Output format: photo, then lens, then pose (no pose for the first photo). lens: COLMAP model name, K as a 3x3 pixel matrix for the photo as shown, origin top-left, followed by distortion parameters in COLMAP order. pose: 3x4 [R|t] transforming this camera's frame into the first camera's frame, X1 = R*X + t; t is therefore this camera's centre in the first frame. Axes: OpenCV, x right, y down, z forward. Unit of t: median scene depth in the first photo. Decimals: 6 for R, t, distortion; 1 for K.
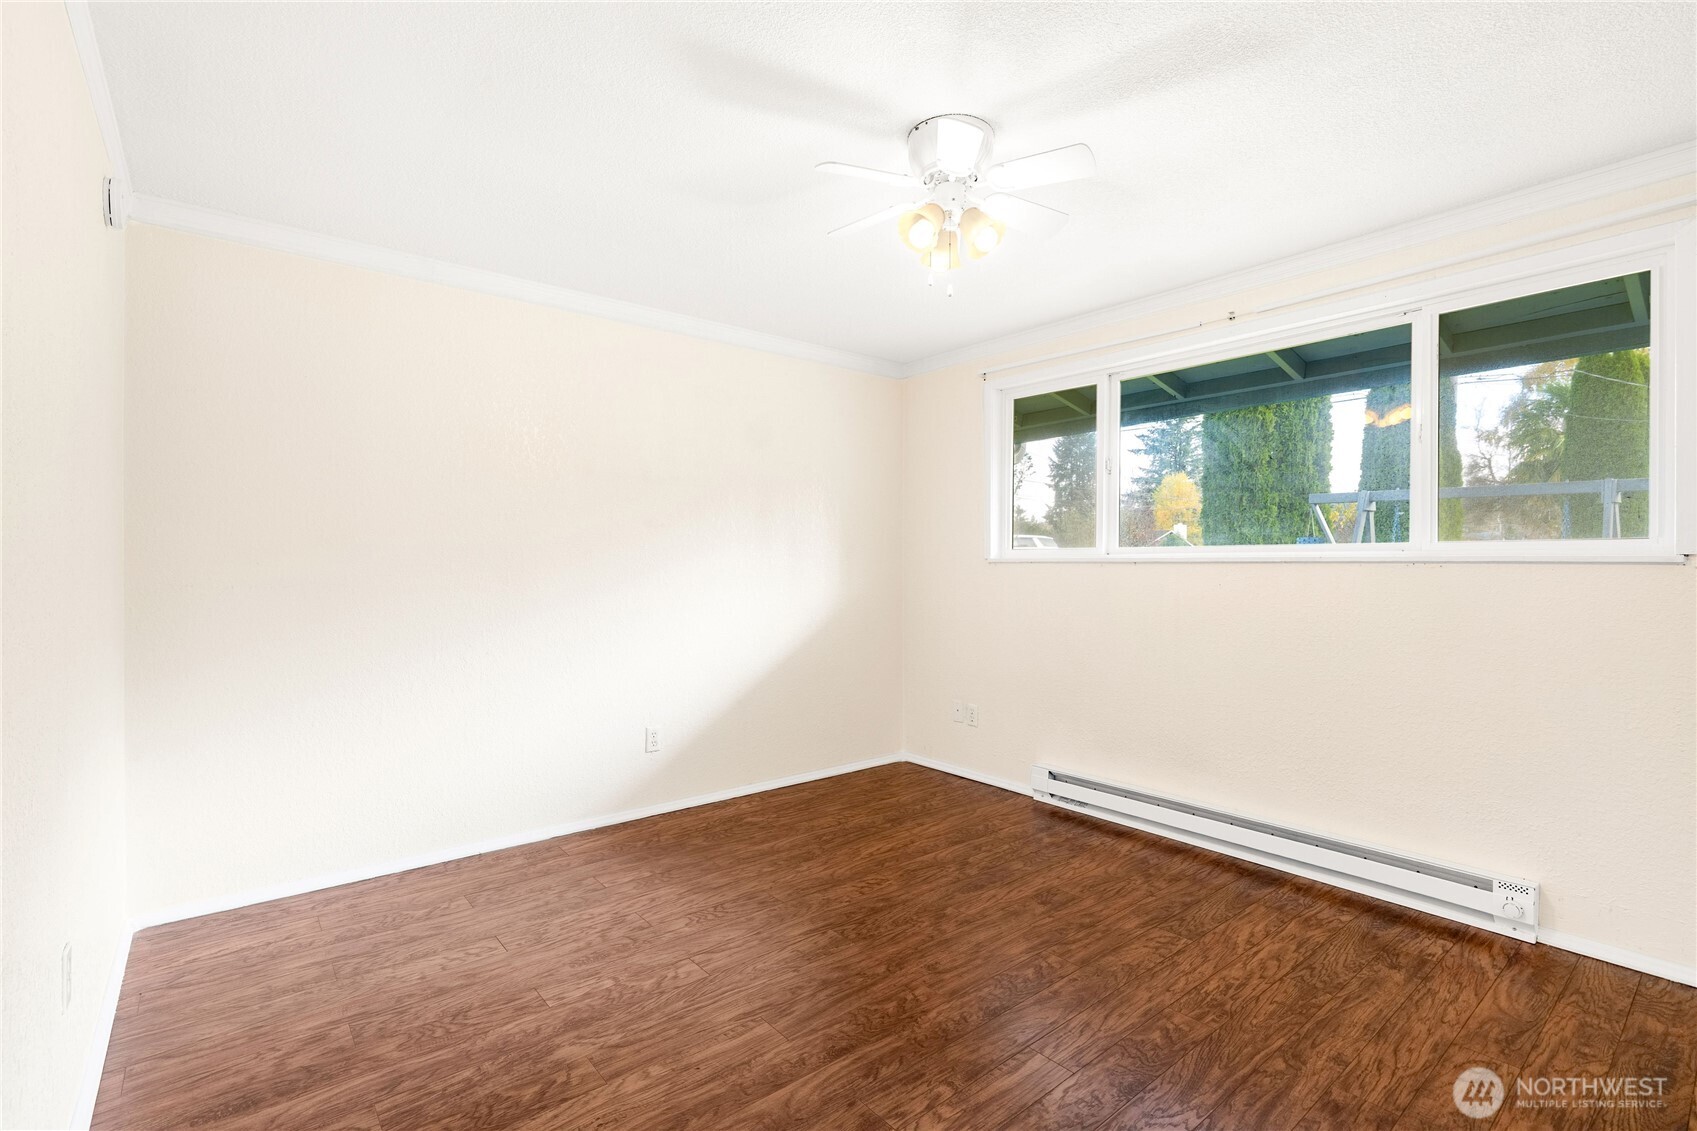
lens RADIAL K [[780.8, 0, 859.9], [0, 780.8, 571.7], [0, 0, 1]] dist [-0.004424, 0.000278]
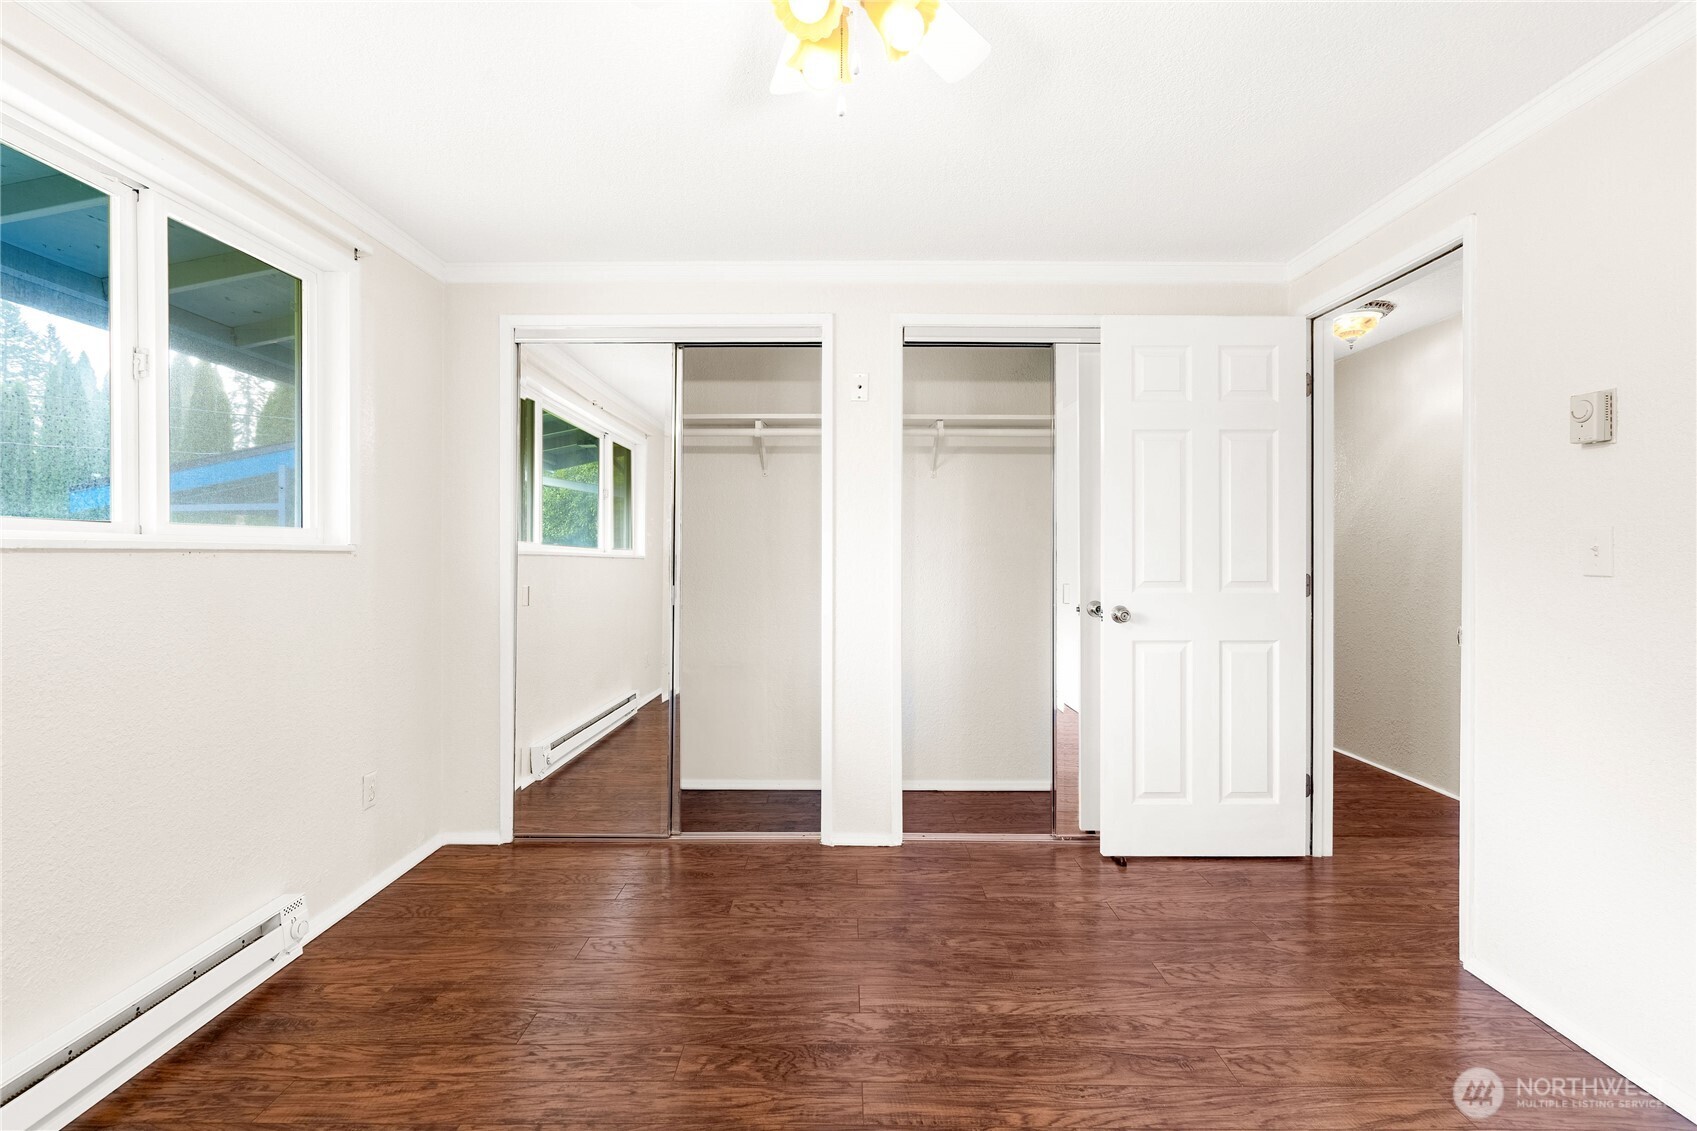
lens RADIAL K [[780.8, 0, 840.1], [0, 780.8, 548.6], [0, 0, 1]] dist [-0.004424, 0.000278]
pose [[-0.748247, -0.005978, 0.663394, -0.101575], [0.011979, 0.999675, 0.022519, -0.011381], [-0.663313, 0.024797, -0.747932, 0.515504]]
